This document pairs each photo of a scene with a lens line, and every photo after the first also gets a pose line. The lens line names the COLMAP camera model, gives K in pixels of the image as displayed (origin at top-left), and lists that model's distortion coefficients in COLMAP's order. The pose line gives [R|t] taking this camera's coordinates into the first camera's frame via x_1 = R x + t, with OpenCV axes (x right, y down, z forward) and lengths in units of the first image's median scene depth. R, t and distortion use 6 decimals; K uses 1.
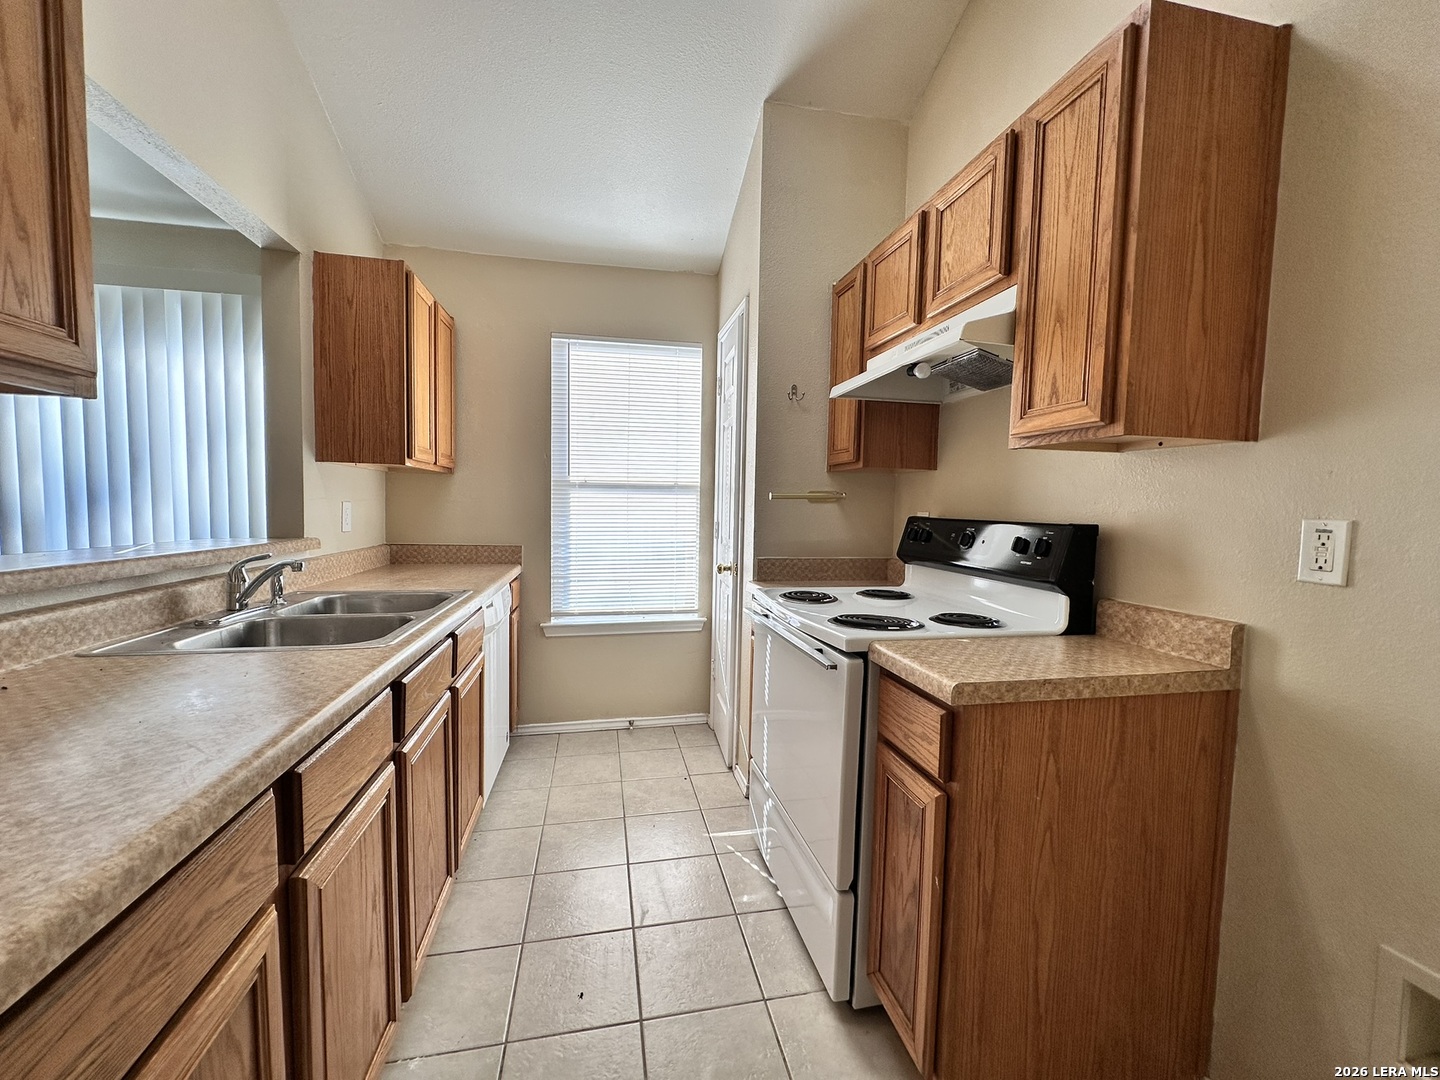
lens RADIAL K [[578.9, 0, 724.8], [0, 578.9, 544.6], [0, 0, 1]] dist [0.000815, 0.000377]
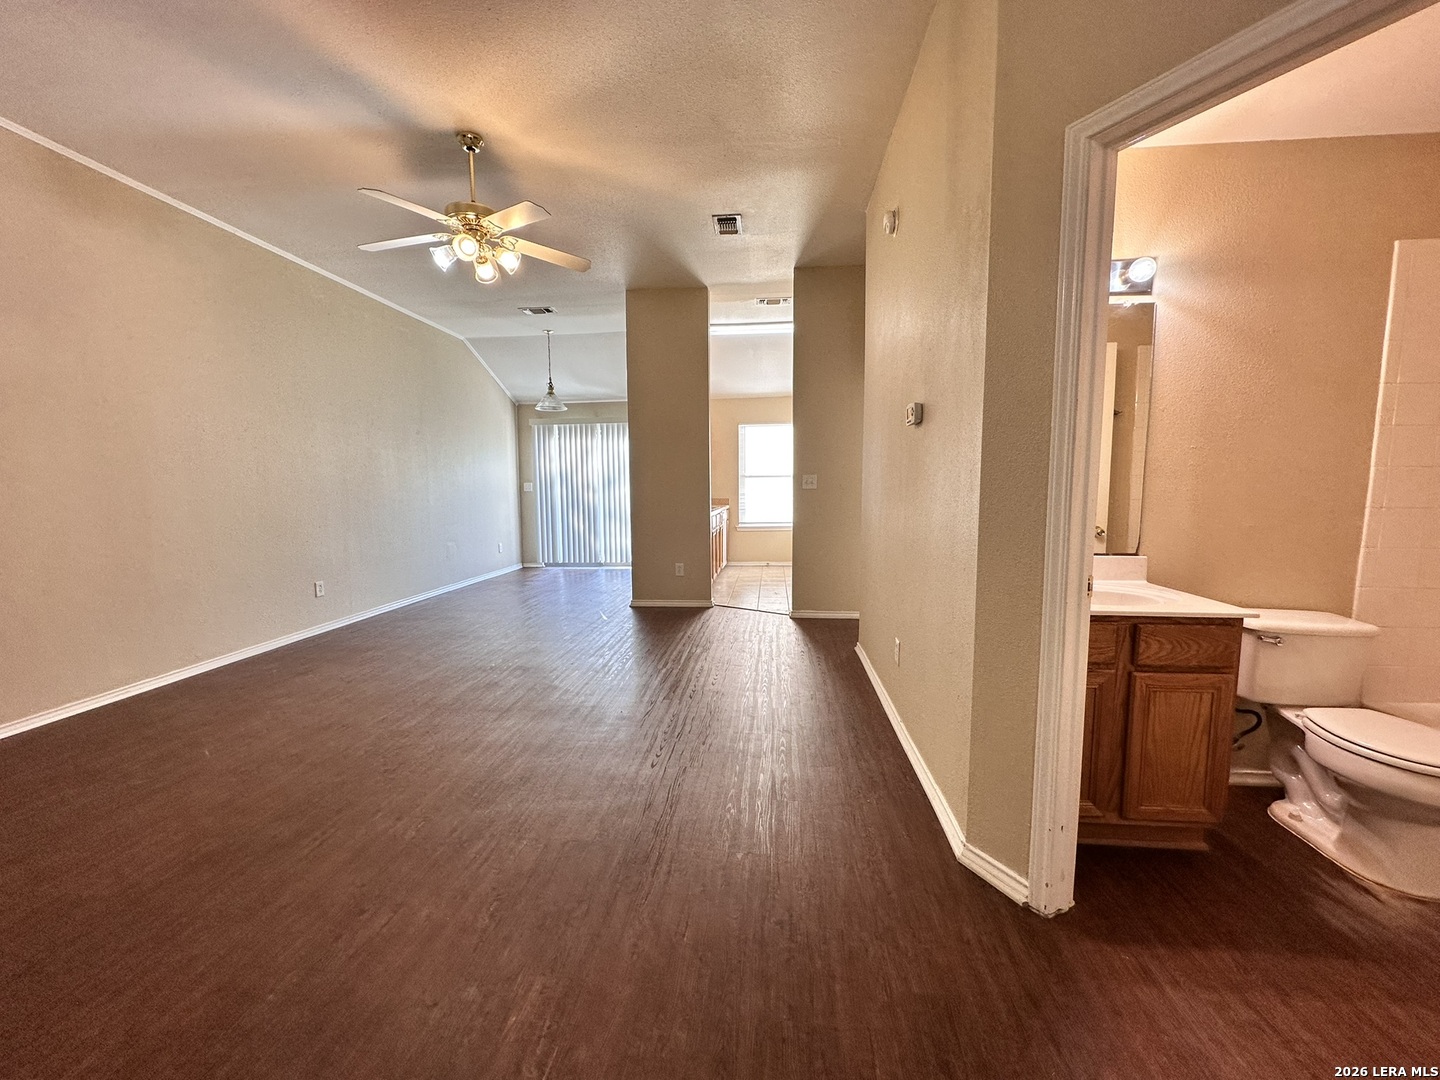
lens RADIAL K [[578.9, 0, 718.0], [0, 578.9, 540.0], [0, 0, 1]] dist [0.000815, 0.000377]
pose [[0.950557, 0.003422, -0.310530, 0.730415], [0.006283, 0.999523, 0.030247, 0.183239], [0.310485, -0.030702, 0.950082, -2.614128]]
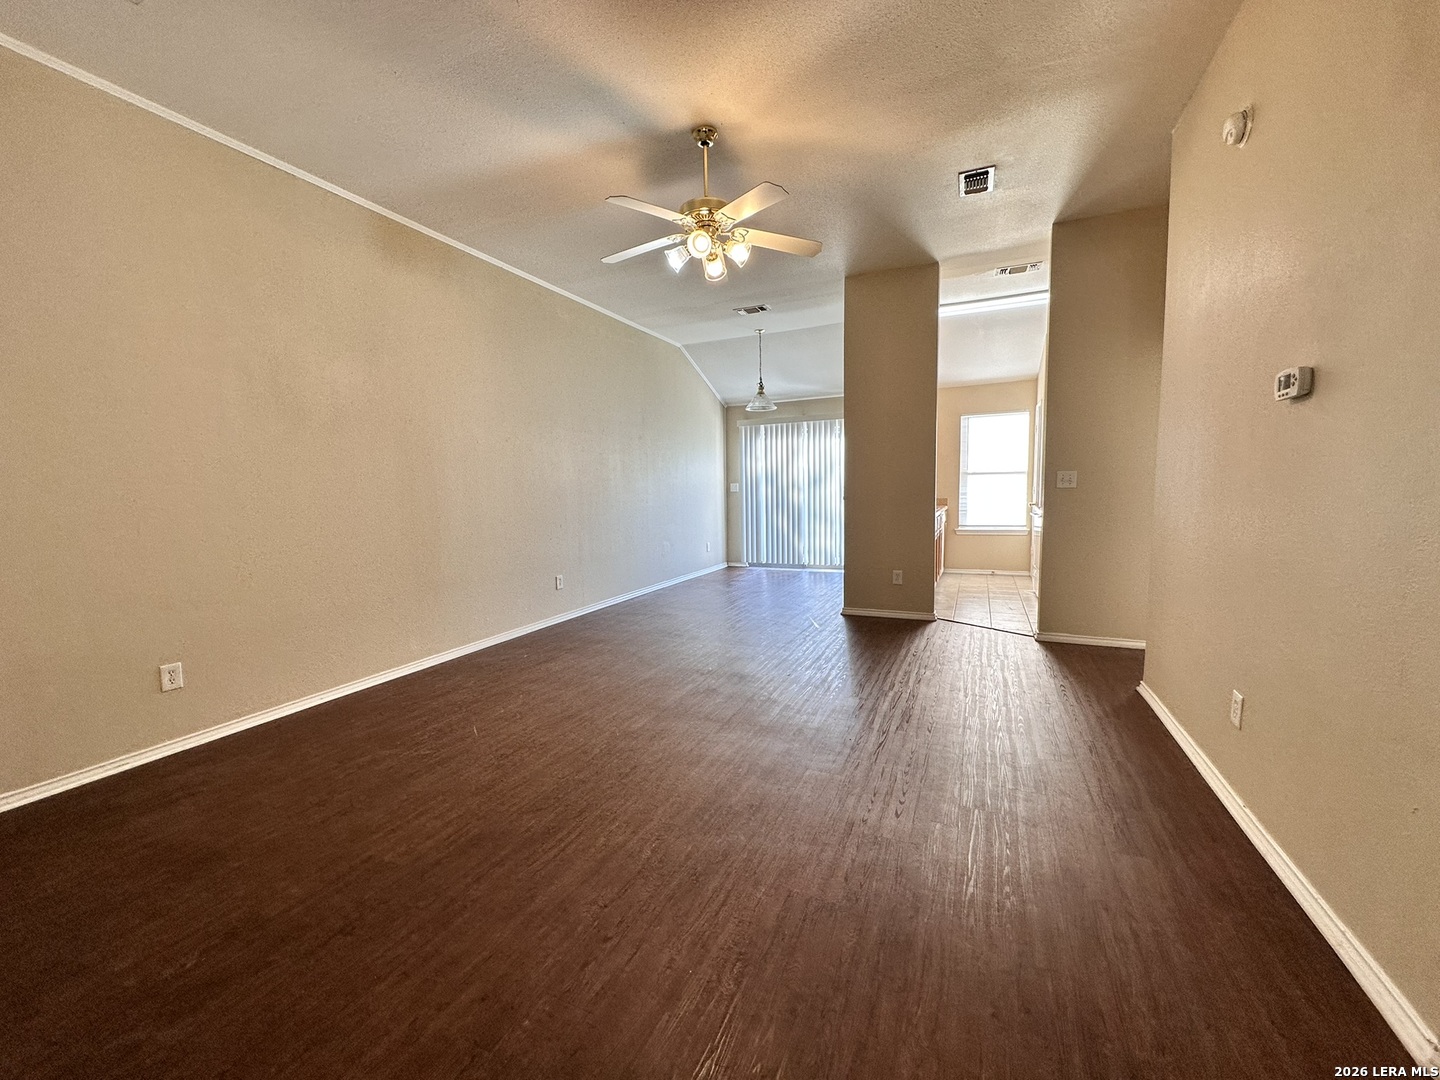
lens RADIAL K [[578.9, 0, 716.4], [0, 578.9, 539.8], [0, 0, 1]] dist [0.000815, 0.000377]
pose [[0.798664, 0.023304, -0.601326, 0.573365], [-0.005178, 0.999479, 0.031856, 0.167104], [0.601755, -0.022329, 0.798368, -2.528174]]
